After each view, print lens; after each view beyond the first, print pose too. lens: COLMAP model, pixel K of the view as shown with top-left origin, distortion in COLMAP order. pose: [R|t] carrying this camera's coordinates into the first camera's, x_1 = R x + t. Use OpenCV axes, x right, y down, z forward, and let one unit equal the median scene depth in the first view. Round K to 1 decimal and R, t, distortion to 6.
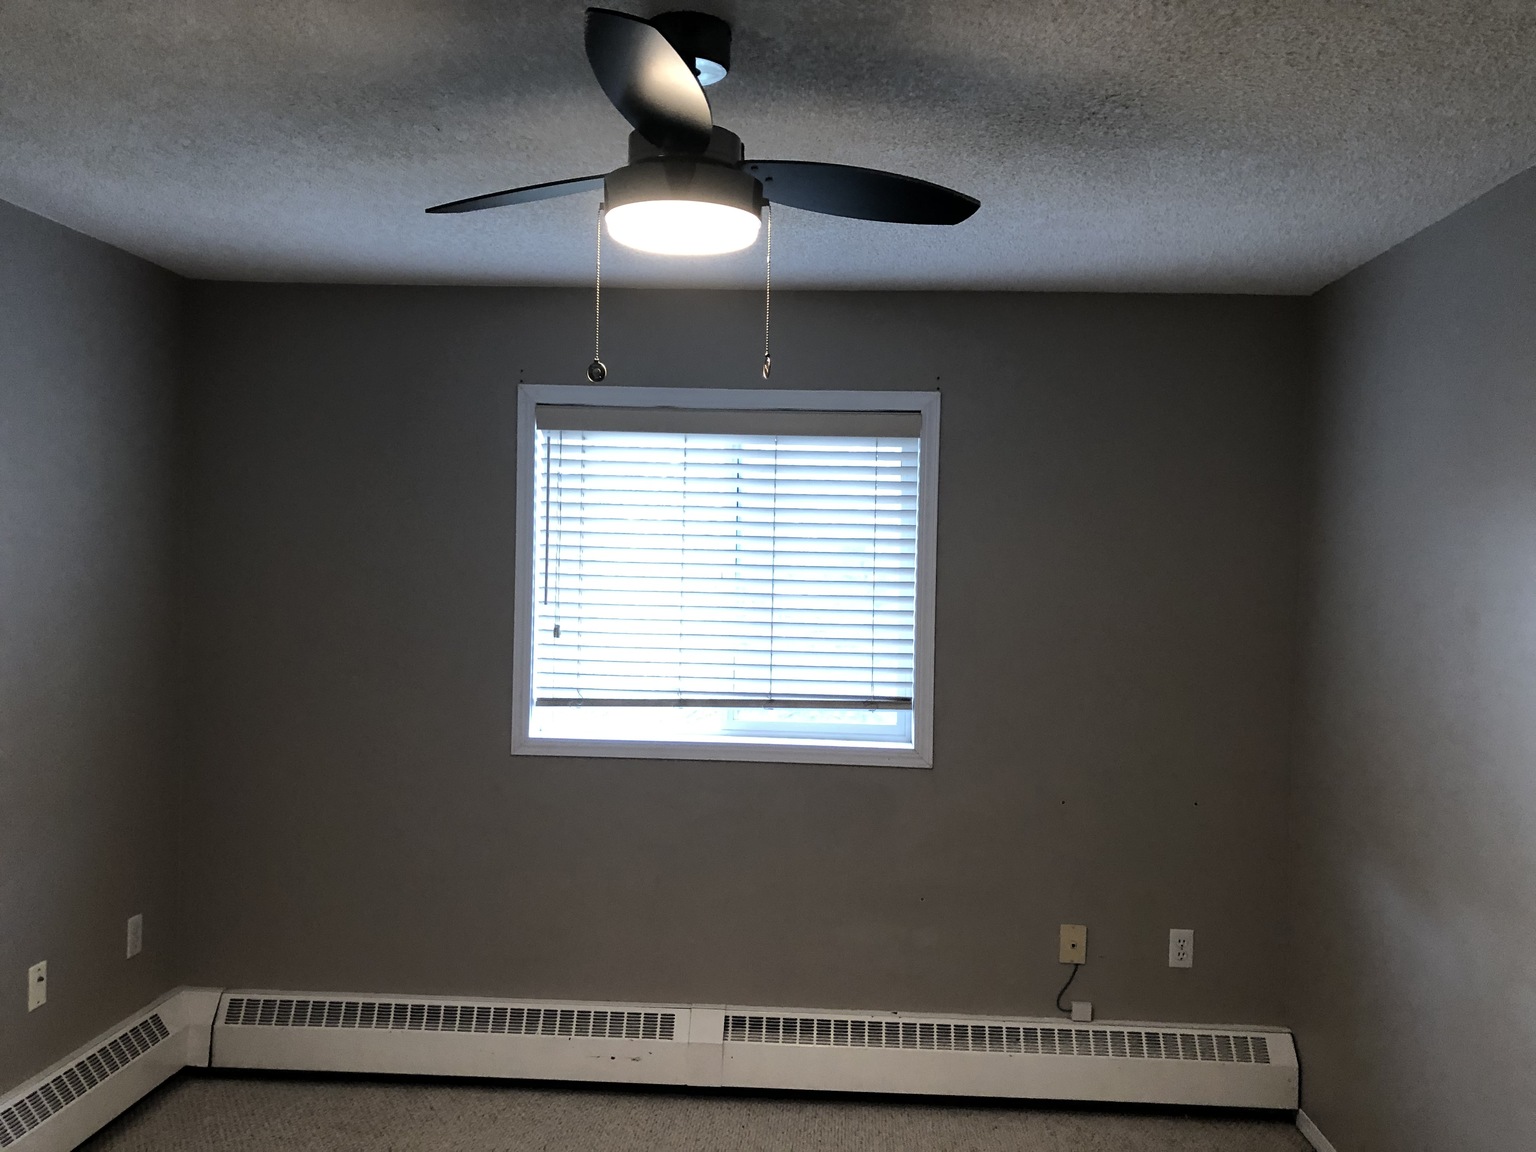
lens RADIAL K [[1250.5, 0, 768.0], [0, 1250.5, 576.0], [0, 0, 1]] dist [0.027581, -0.004992]
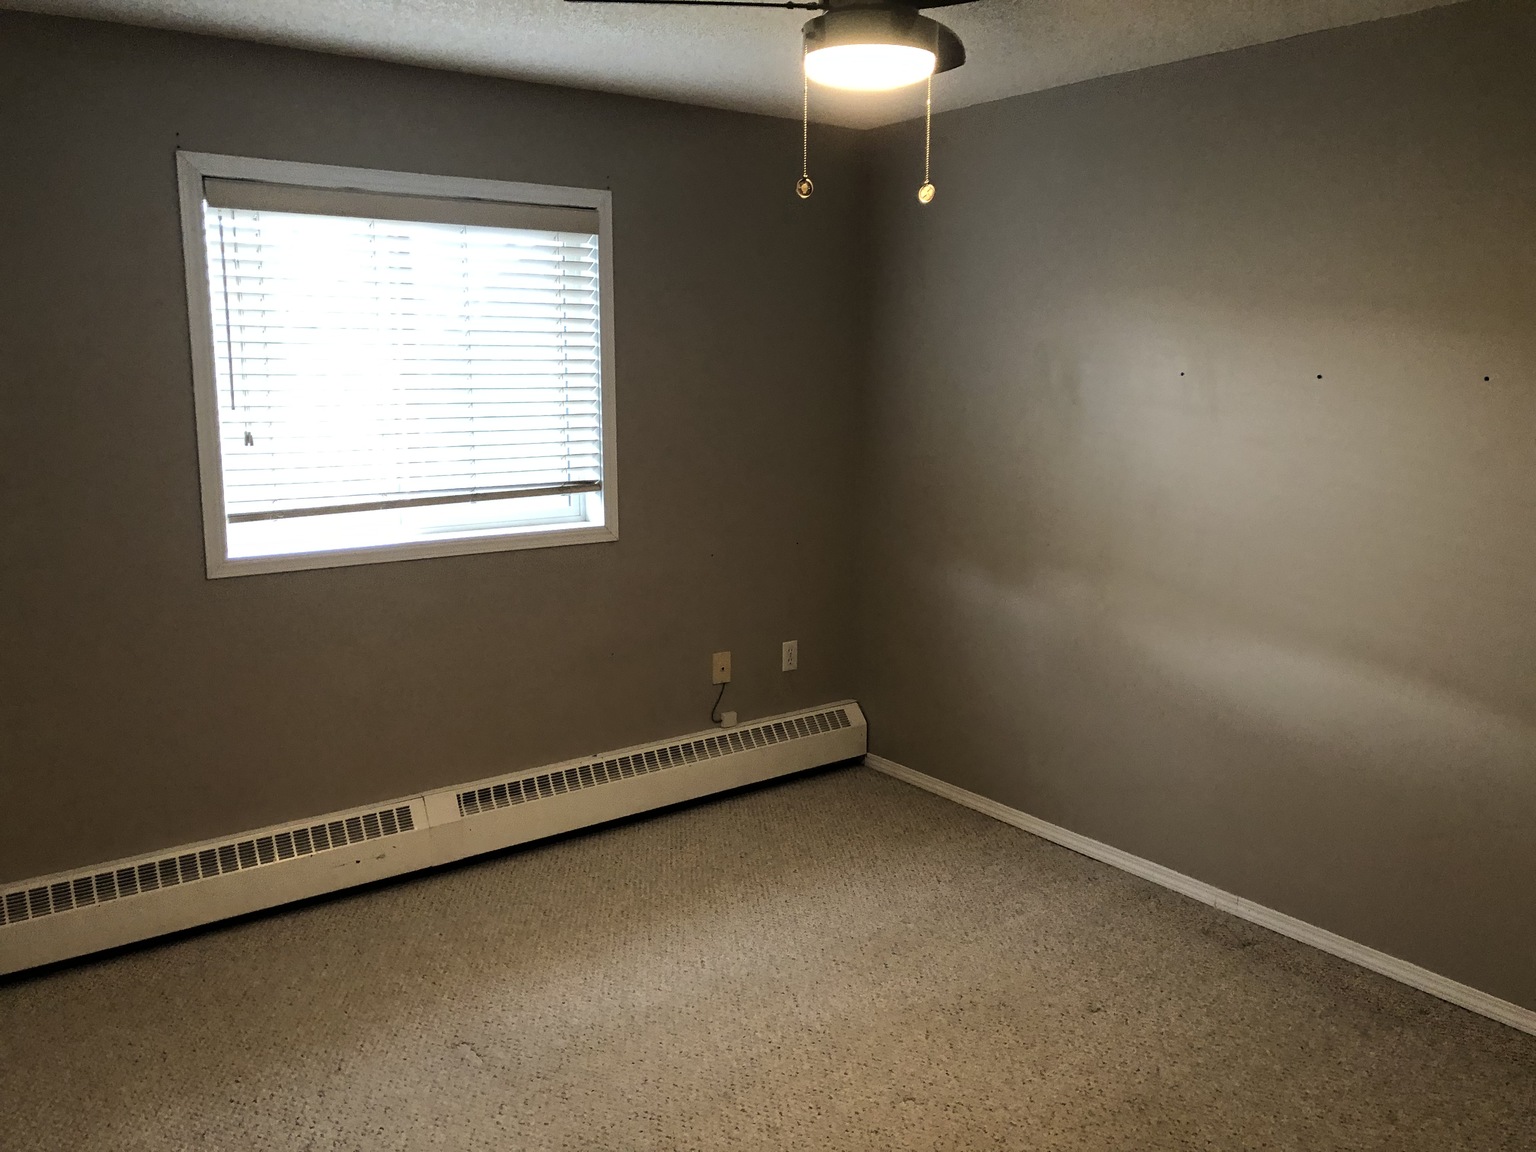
lens RADIAL K [[1299.3, 0, 768.0], [0, 1299.3, 576.0], [0, 0, 1]] dist [0.208927, -0.331960]
pose [[0.772452, -0.132729, 0.621048, -0.498515], [0.029045, 0.984276, 0.174231, -0.015478], [-0.634408, -0.116547, 0.764162, 0.010165]]
